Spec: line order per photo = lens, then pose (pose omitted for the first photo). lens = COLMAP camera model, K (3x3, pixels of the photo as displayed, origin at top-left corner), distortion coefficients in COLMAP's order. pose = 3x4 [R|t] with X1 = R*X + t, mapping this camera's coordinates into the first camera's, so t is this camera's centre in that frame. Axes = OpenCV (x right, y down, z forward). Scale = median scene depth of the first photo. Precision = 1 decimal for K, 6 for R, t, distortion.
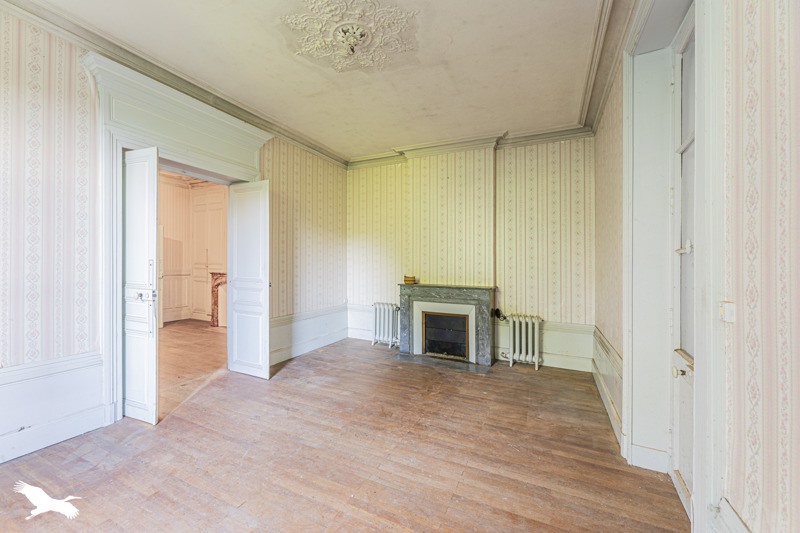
lens RADIAL K [[317.8, 0, 398.5], [0, 317.8, 259.0], [0, 0, 1]] dist [-0.000222, -0.000067]
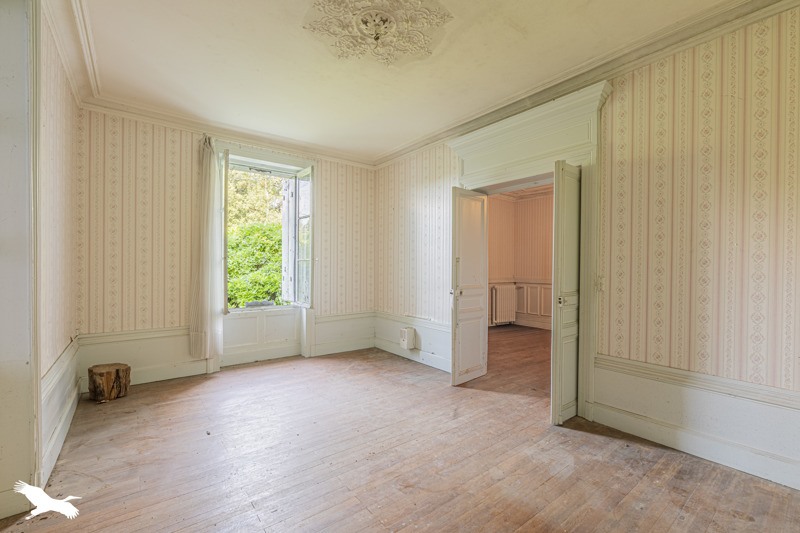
lens RADIAL K [[357.9, 0, 398.5], [0, 357.9, 275.1], [0, 0, 1]] dist [0.000825, 0.000171]
pose [[-0.465763, -0.000257, -0.884910, 0.507608], [-0.008052, 0.999960, 0.003947, 0.021386], [0.884873, 0.008963, -0.465746, 1.042406]]
